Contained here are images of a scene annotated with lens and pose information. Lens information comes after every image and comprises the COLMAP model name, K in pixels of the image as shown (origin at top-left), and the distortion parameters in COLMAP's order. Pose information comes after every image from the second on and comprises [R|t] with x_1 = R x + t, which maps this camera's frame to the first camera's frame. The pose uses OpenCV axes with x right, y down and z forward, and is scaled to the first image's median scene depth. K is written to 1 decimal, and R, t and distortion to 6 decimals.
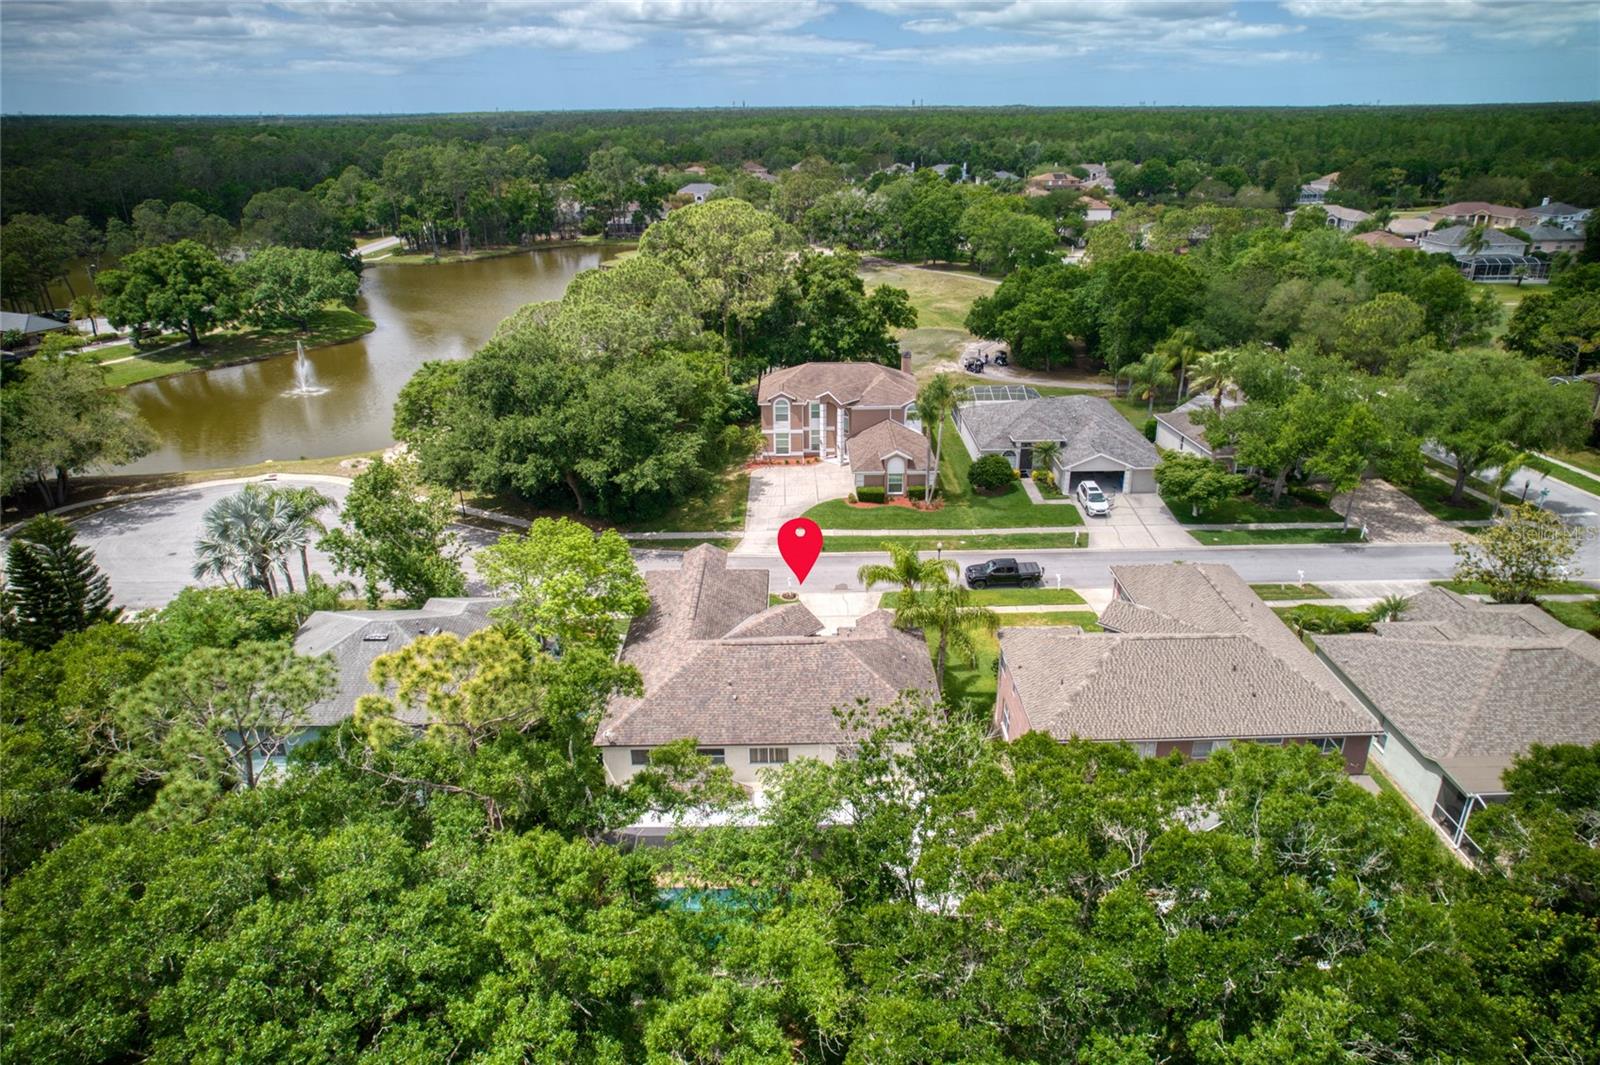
lens RADIAL K [[1012.0, 0, 800.0], [0, 1012.0, 532.5], [0, 0, 1]] dist [-0.085531, 0.079338]
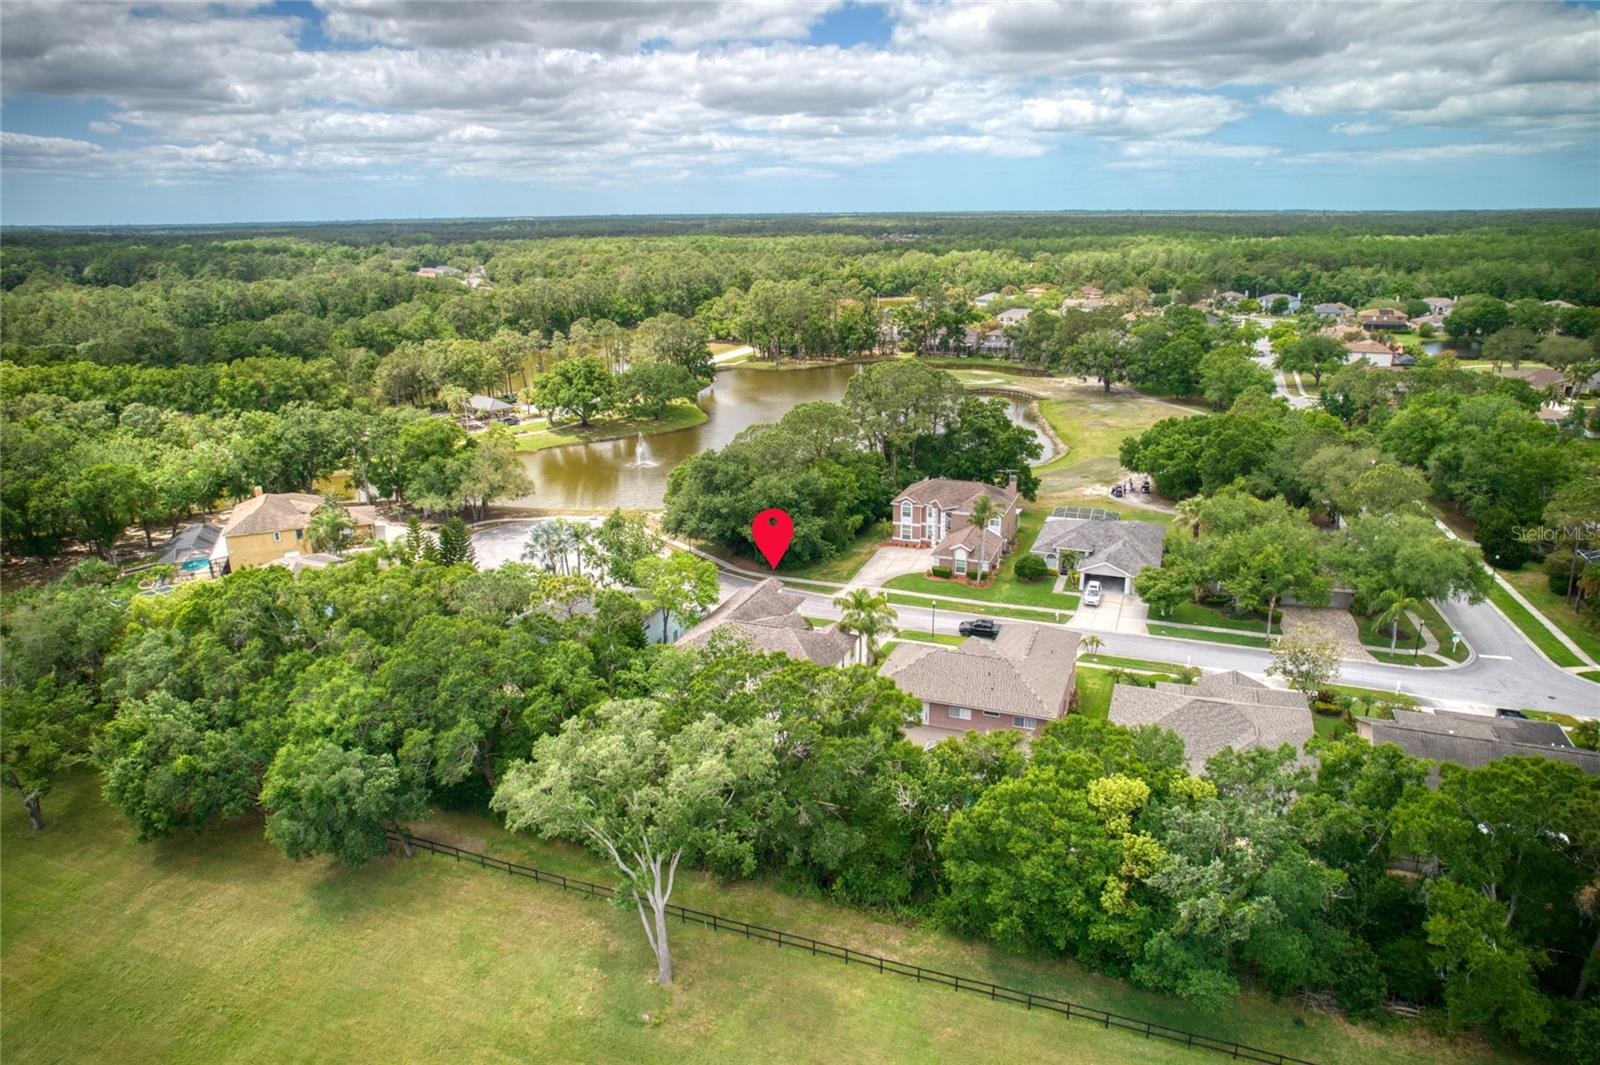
lens RADIAL K [[1012.0, 0, 800.0], [0, 1012.0, 532.5], [0, 0, 1]] dist [-0.085531, 0.079338]
pose [[0.926796, 0.108731, -0.359481, 0.274936], [-0.140267, 0.988123, -0.062756, 0.017841], [0.348387, 0.108586, 0.931040, -0.297093]]
